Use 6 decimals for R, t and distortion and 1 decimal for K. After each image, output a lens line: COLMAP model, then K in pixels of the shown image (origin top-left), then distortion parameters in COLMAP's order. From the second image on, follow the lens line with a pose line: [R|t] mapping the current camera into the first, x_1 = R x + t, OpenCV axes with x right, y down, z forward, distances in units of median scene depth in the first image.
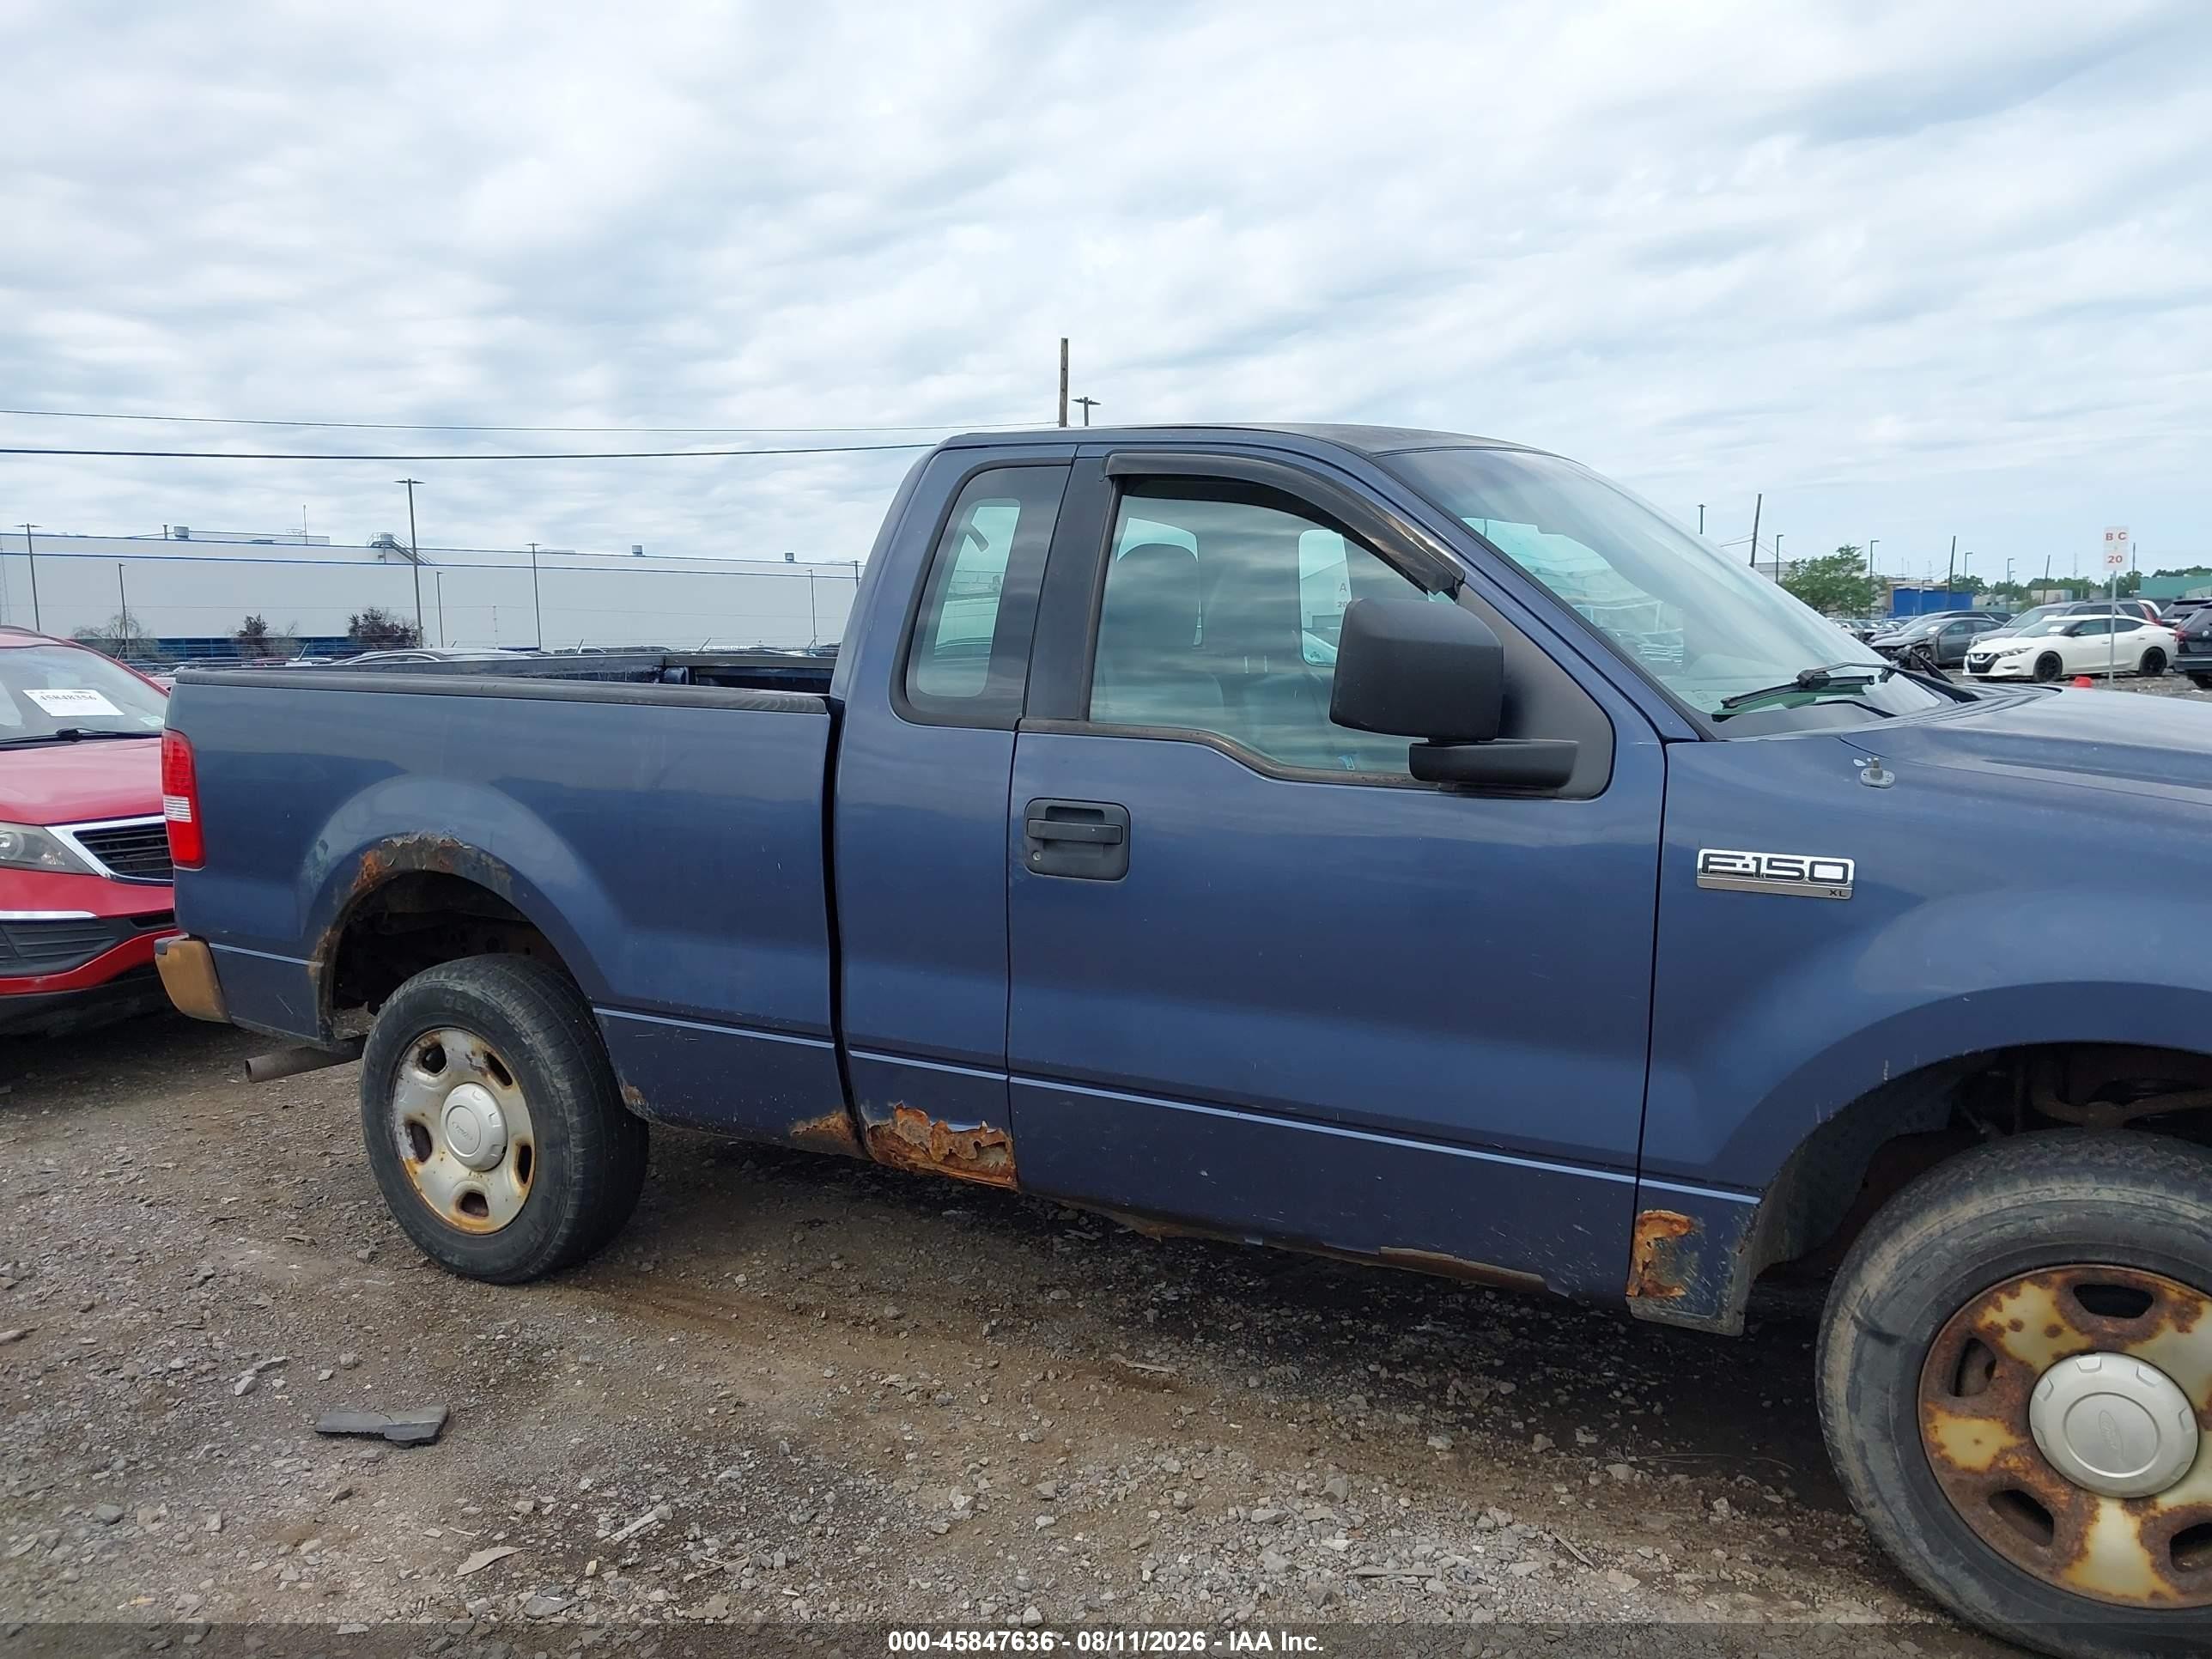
lens RADIAL K [[1761.4, 0, 1098.5], [0, 1761.4, 827.5], [0, 0, 1]] dist [-0.072591, 0.131114]
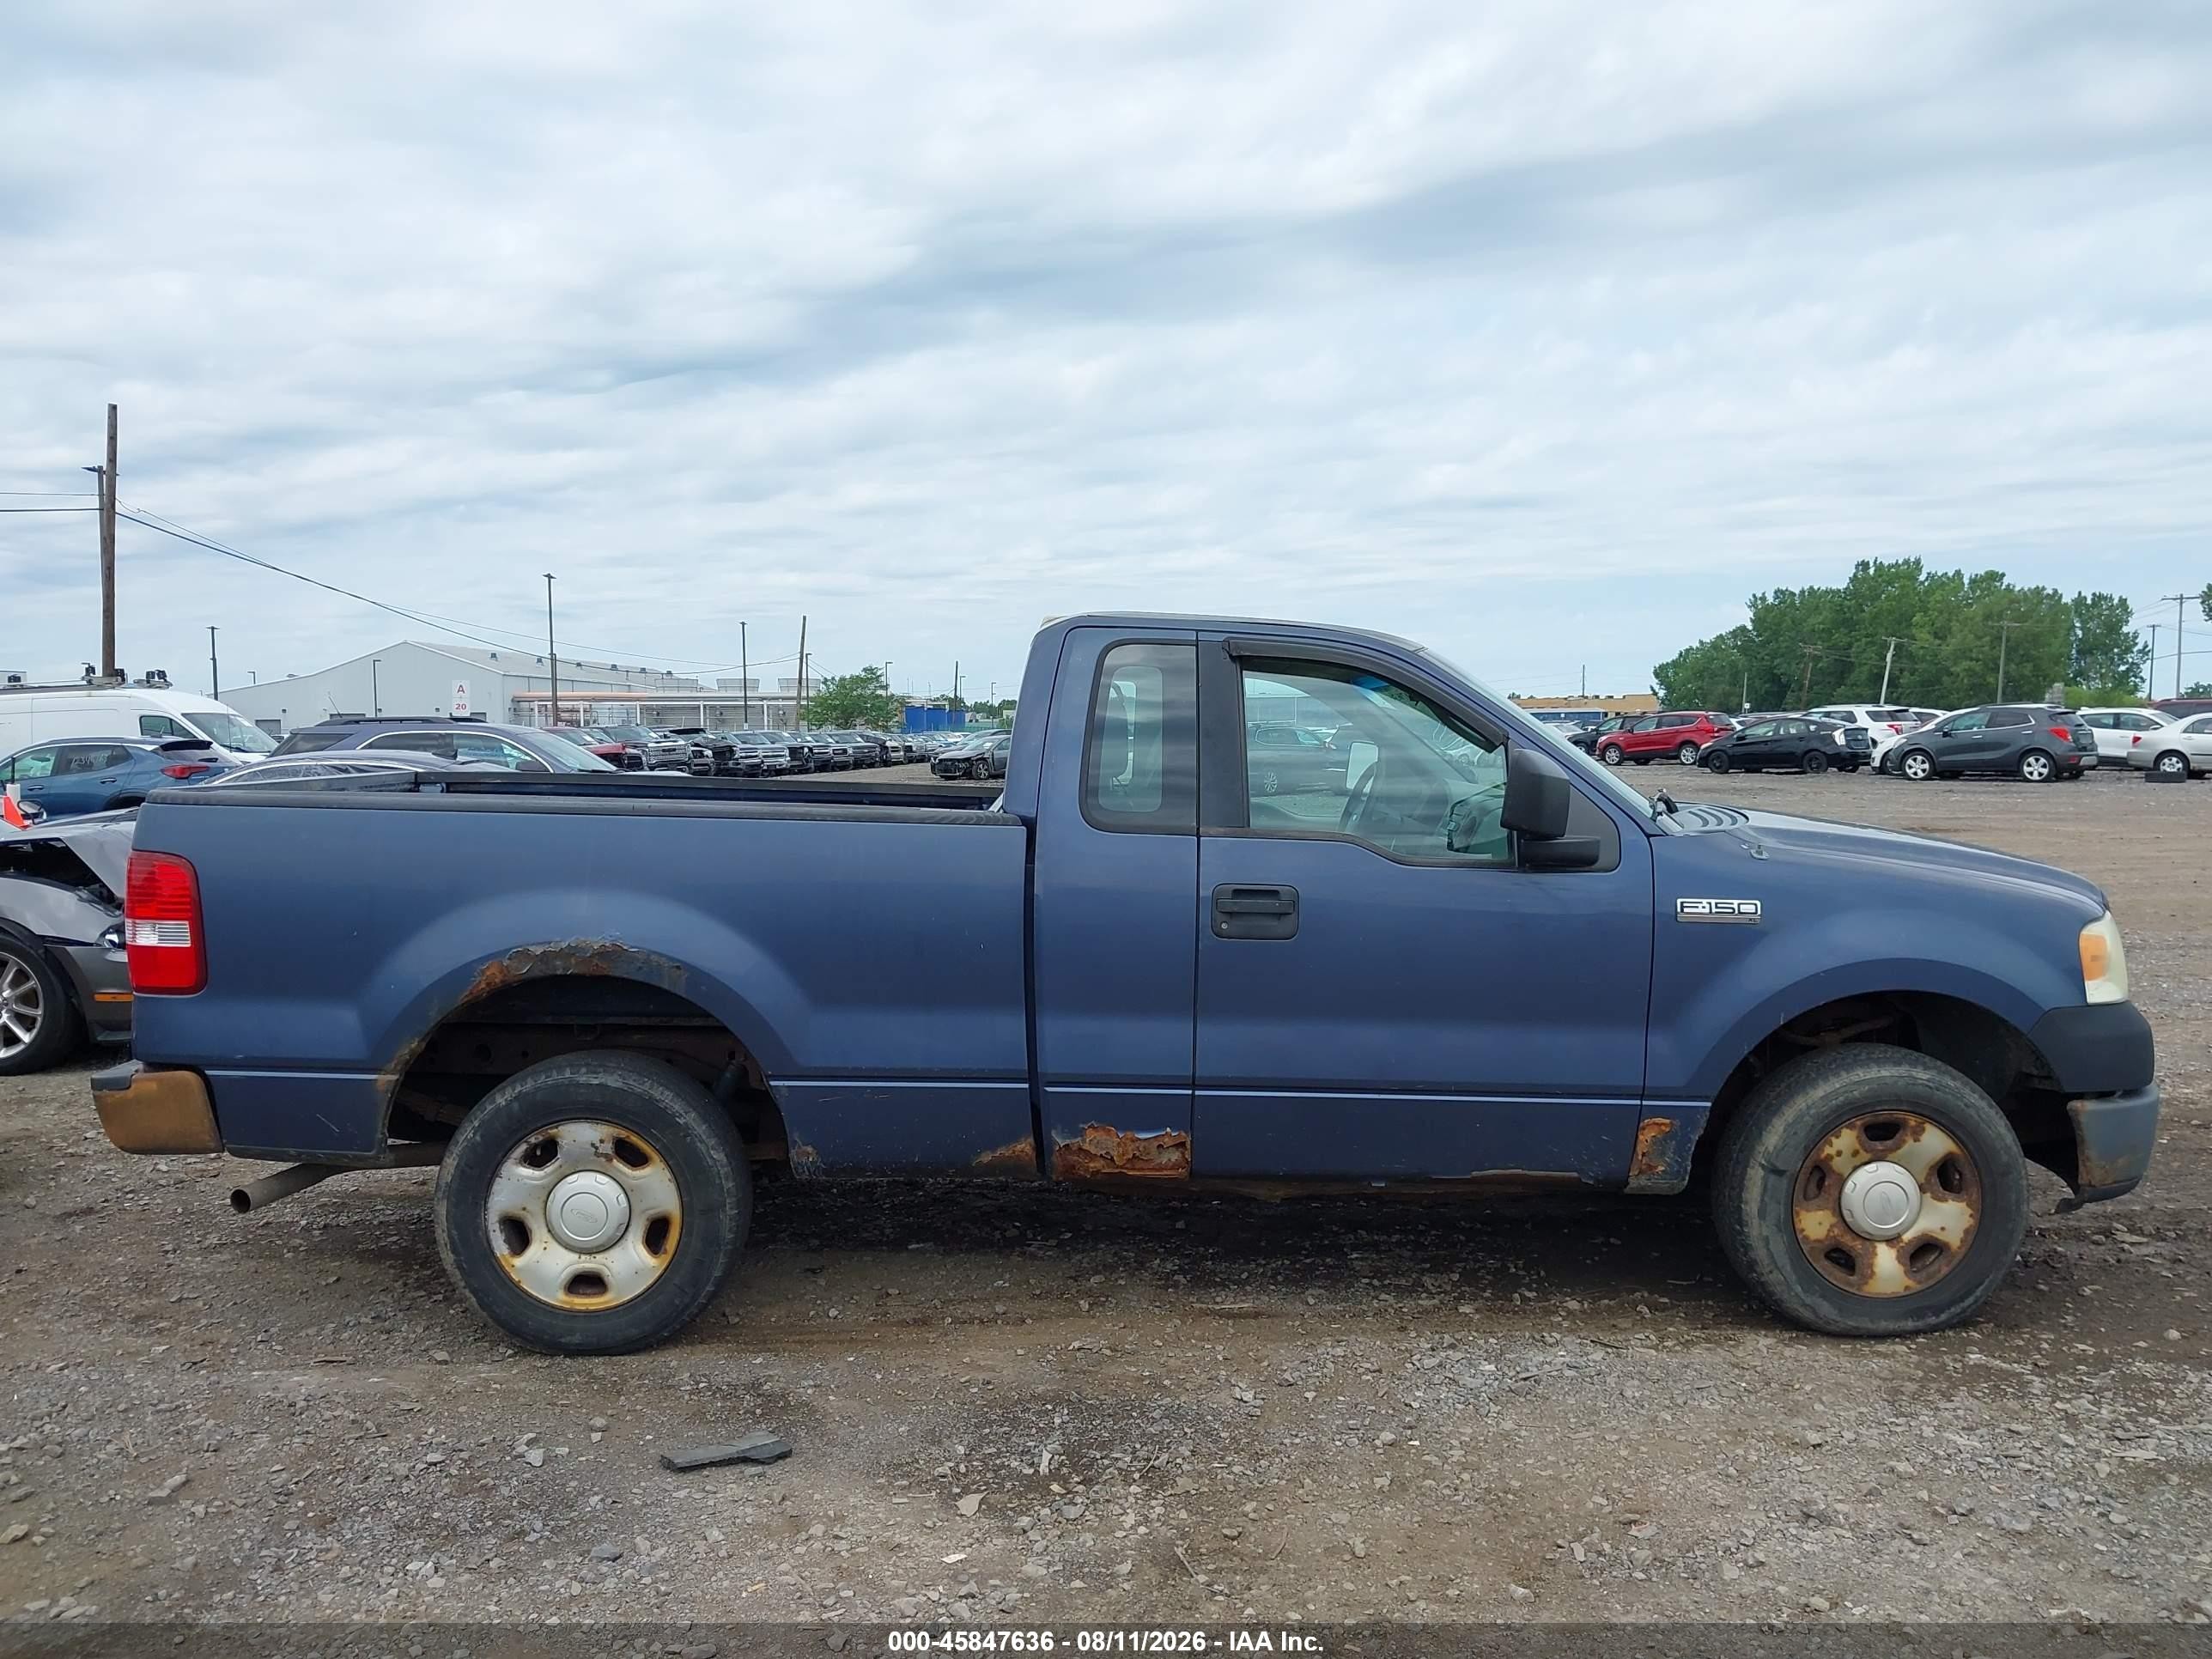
lens RADIAL K [[1753.4, 0, 1114.1], [0, 1753.4, 832.4], [0, 0, 1]] dist [0.002155, -0.010417]
pose [[0.848696, -0.012338, 0.528738, -0.791691], [0.043488, 0.997970, -0.046516, 0.002645], [-0.527091, 0.062471, 0.847510, -0.125546]]
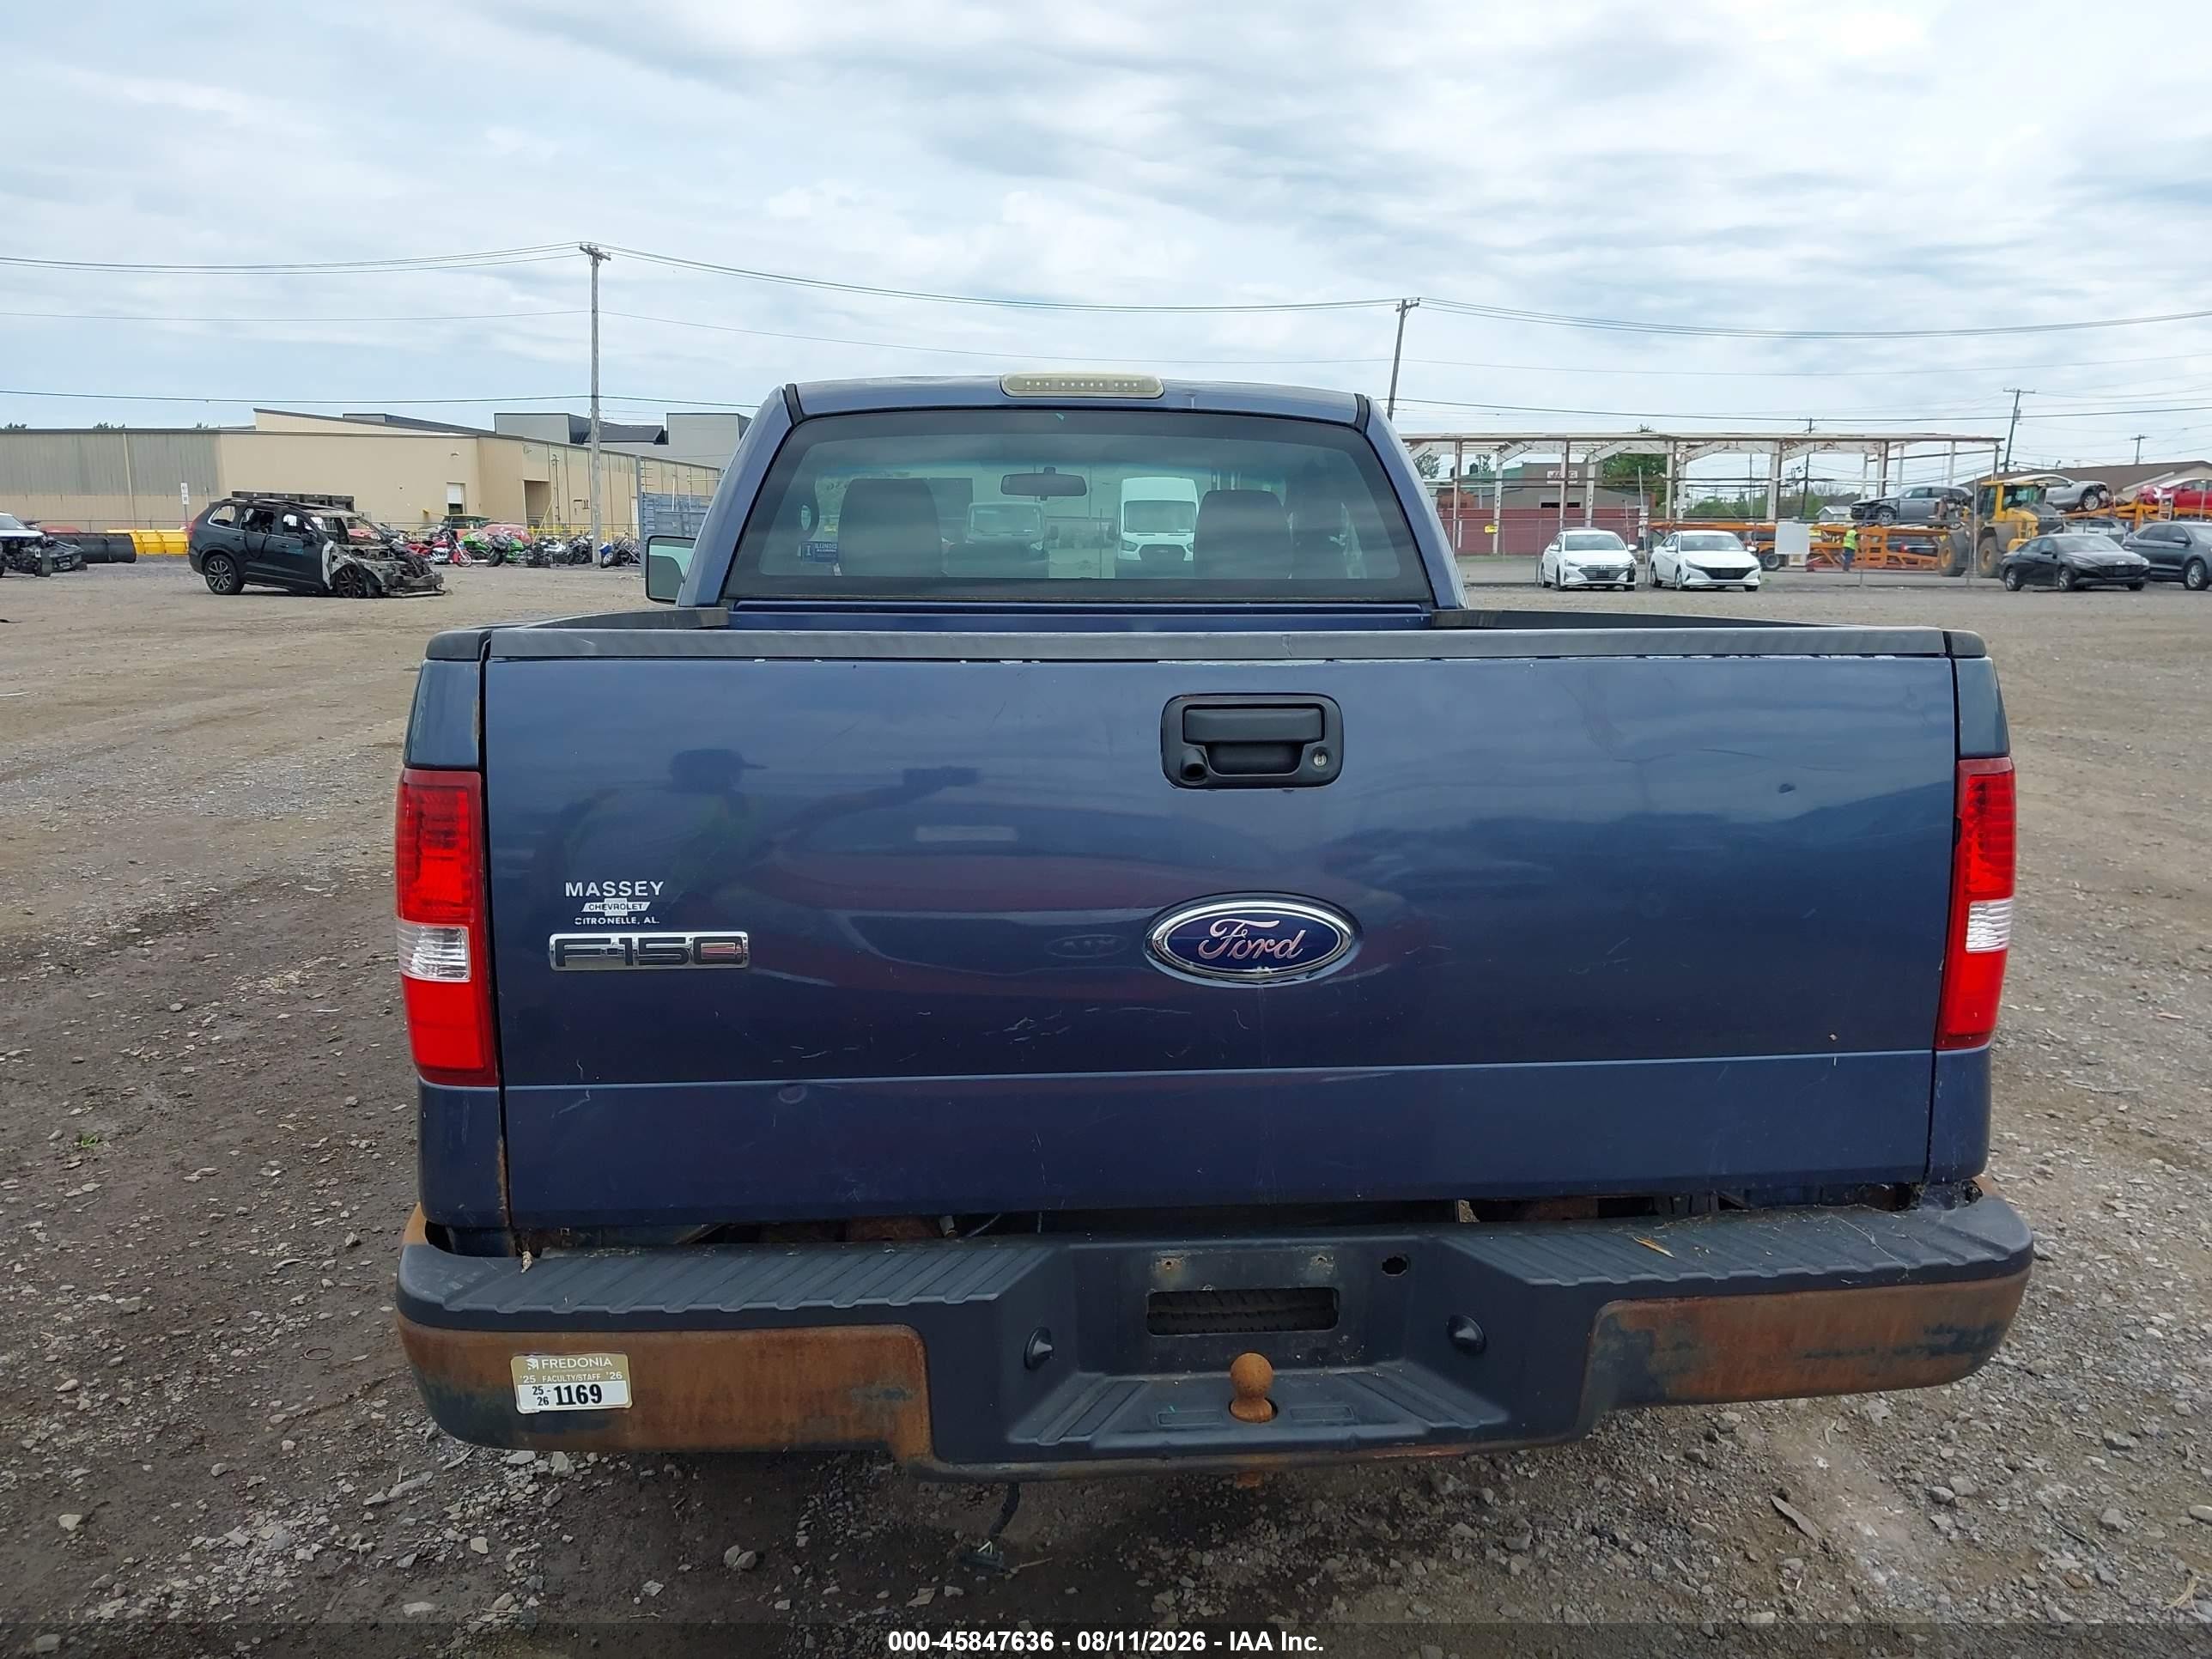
lens RADIAL K [[1767.0, 0, 1106.0], [0, 1767.0, 829.5], [0, 0, 1]] dist [-0.000078, 0.008251]
pose [[-0.580671, -0.115841, 0.805855, -1.055714], [0.105694, 0.970723, 0.215699, -0.224857], [-0.807249, 0.210424, -0.551427, 1.971222]]
